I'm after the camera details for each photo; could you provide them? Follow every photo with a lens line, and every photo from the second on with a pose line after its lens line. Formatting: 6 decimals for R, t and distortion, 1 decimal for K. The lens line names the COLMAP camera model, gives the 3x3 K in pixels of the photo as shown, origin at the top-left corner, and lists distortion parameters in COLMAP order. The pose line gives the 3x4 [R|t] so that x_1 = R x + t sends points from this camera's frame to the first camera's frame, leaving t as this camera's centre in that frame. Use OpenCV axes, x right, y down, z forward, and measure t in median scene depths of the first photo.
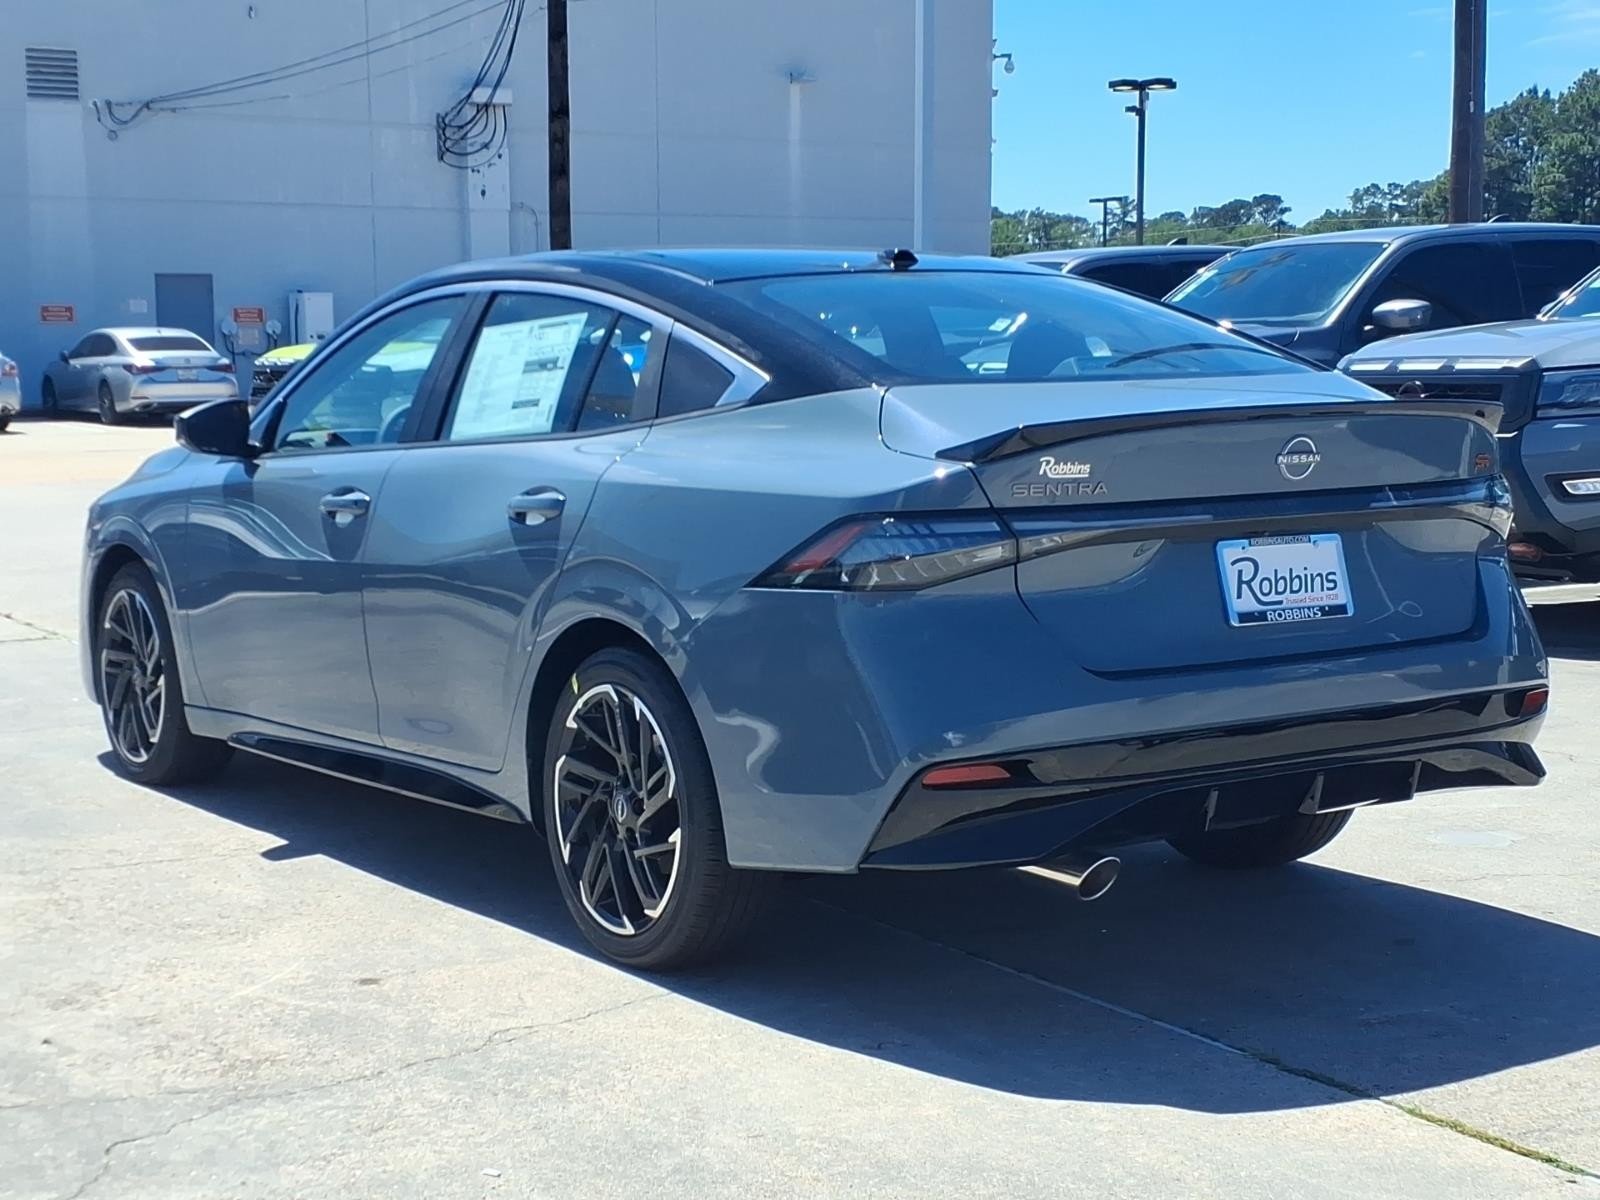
lens RADIAL K [[2546.7, 0, 843.5], [0, 2546.7, 600.1], [0, 0, 1]] dist [0.166396, -0.160264]
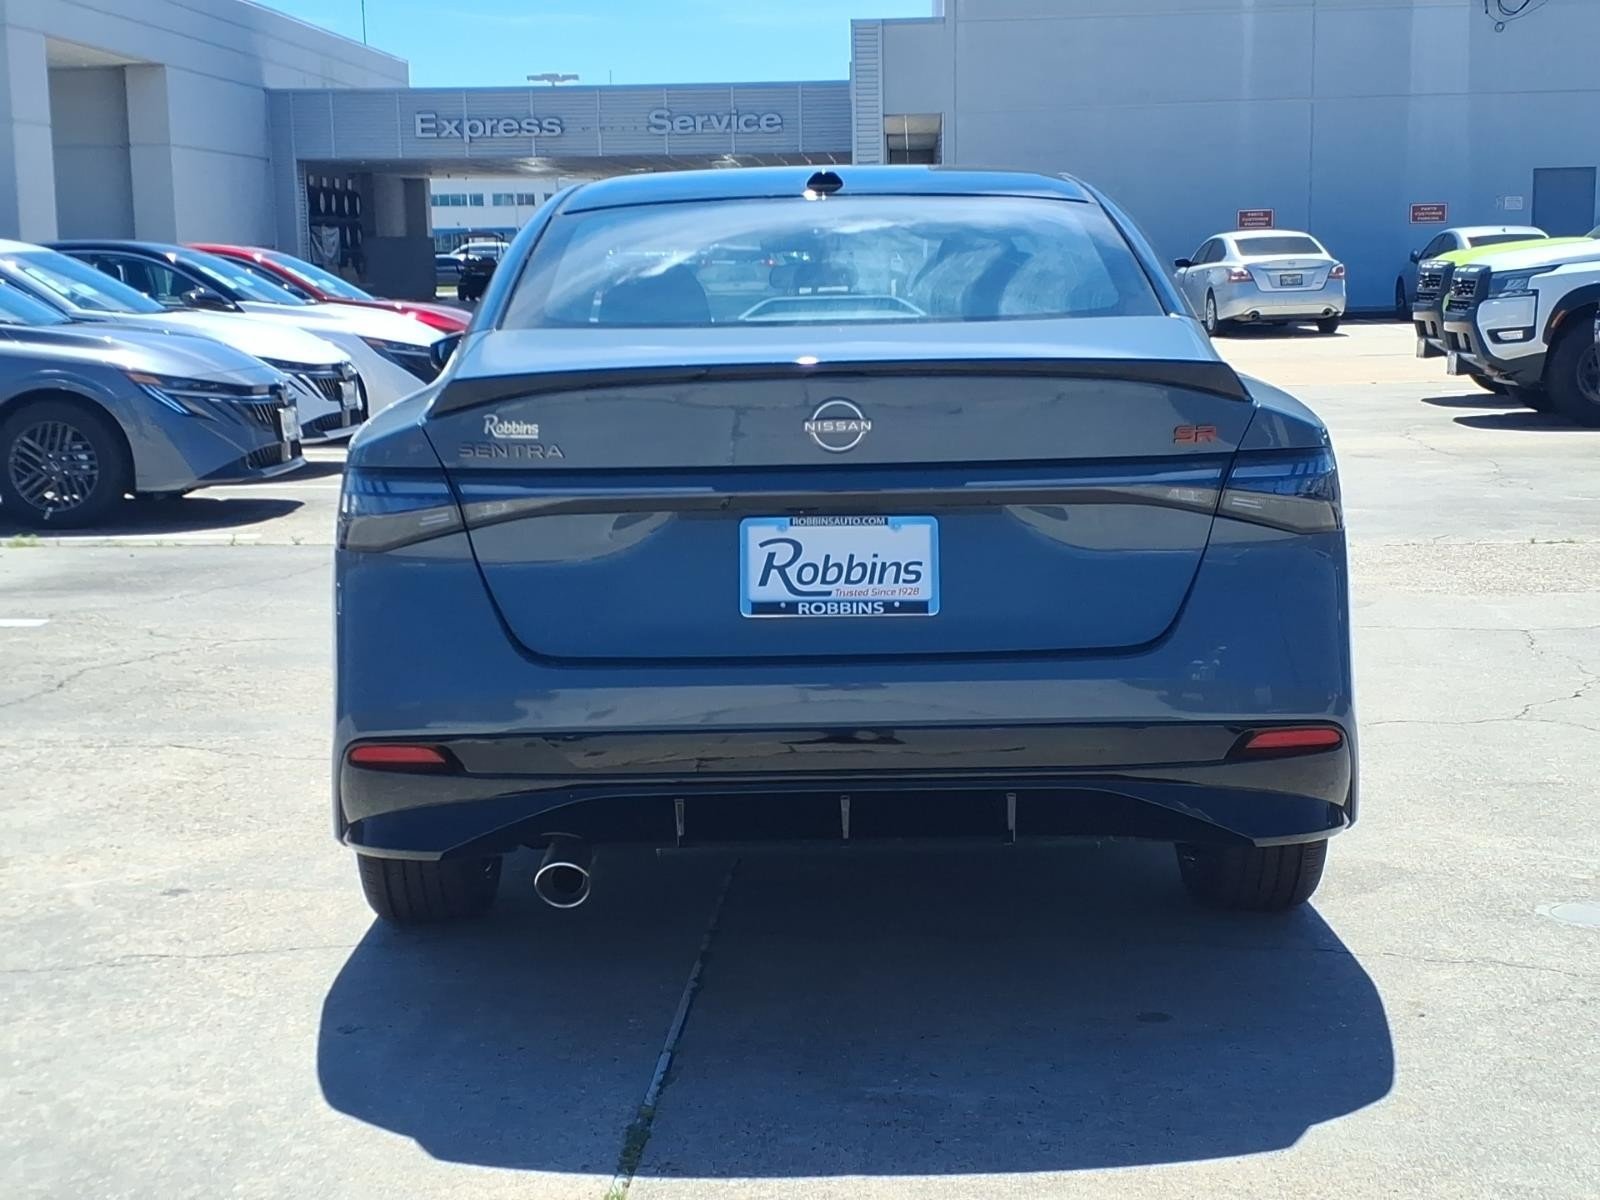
lens RADIAL K [[2596.8, 0, 780.5], [0, 2596.8, 619.7], [0, 0, 1]] dist [0.322212, -1.231011]
pose [[0.817668, 0.077983, -0.570384, 0.657726], [-0.051240, 0.996709, 0.062817, -0.044340], [0.573405, -0.022137, 0.818973, 0.283024]]
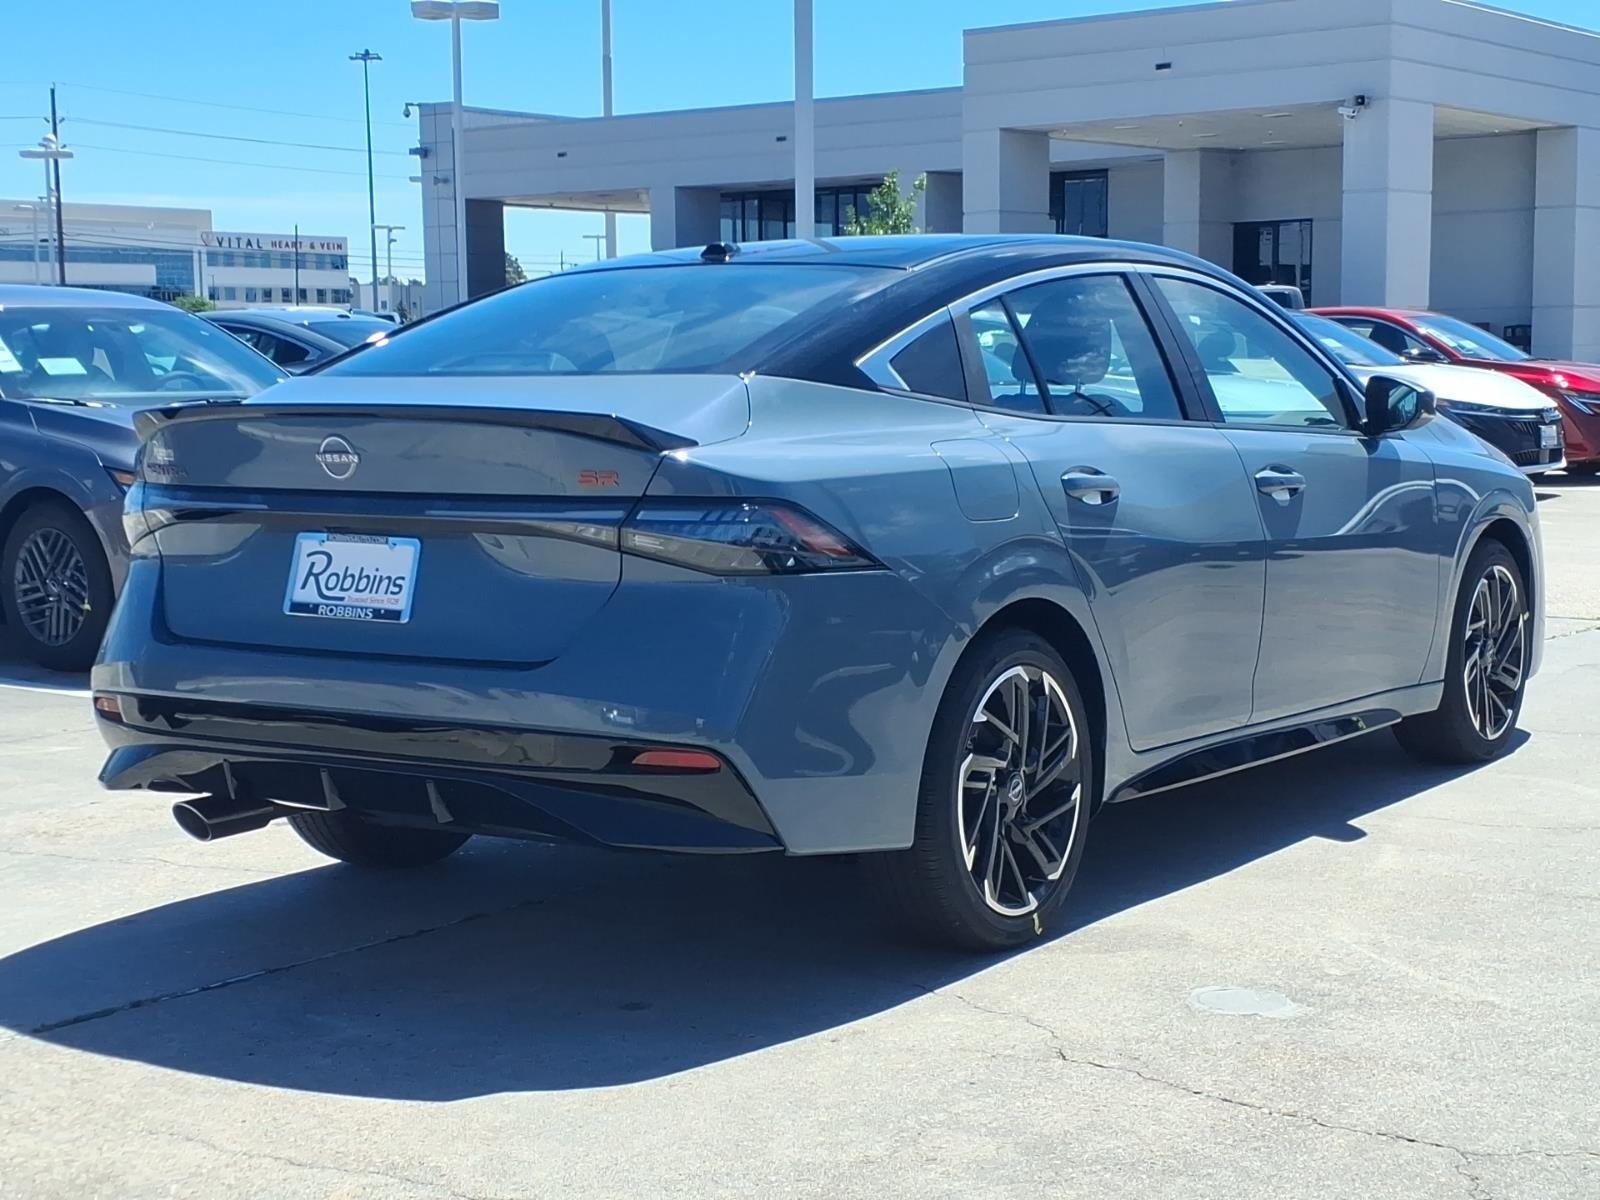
lens RADIAL K [[2629.3, 0, 744.8], [0, 2629.3, 601.1], [0, 0, 1]] dist [0.179729, -0.284571]
pose [[0.338949, 0.100693, -0.935401, 1.211439], [-0.087809, 0.993302, 0.075107, -0.091414], [0.936698, 0.056679, 0.345521, 0.793772]]
